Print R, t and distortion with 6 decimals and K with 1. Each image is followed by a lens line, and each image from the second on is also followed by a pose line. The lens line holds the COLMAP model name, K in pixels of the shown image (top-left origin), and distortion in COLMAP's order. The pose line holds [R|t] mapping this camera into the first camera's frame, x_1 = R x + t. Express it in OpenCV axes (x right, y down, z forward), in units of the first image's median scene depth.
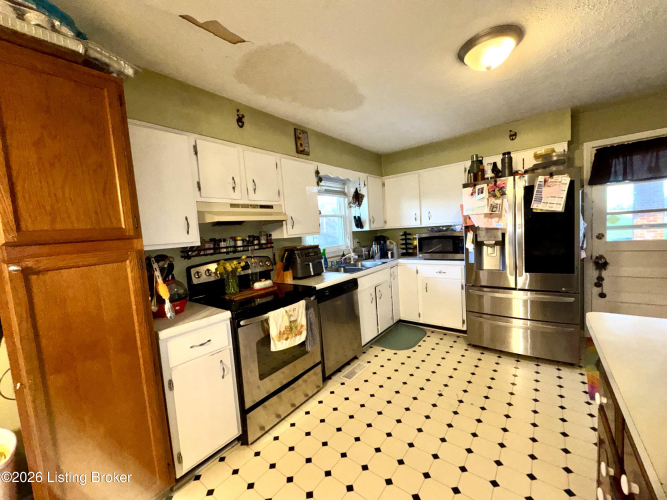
lens RADIAL K [[264.3, 0, 334.1], [0, 264.3, 250.6], [0, 0, 1]] dist [-0.000157, -0.000015]
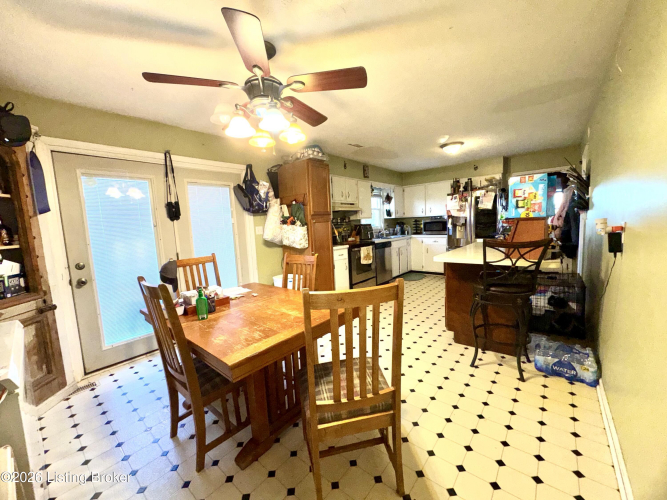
lens RADIAL K [[264.3, 0, 332.1], [0, 264.3, 249.5], [0, 0, 1]] dist [-0.000157, -0.000015]
pose [[0.999217, 0.024749, -0.030858, -0.273675], [-0.024106, 0.999488, 0.021038, 0.128772], [0.031363, -0.020278, 0.999302, -0.924960]]
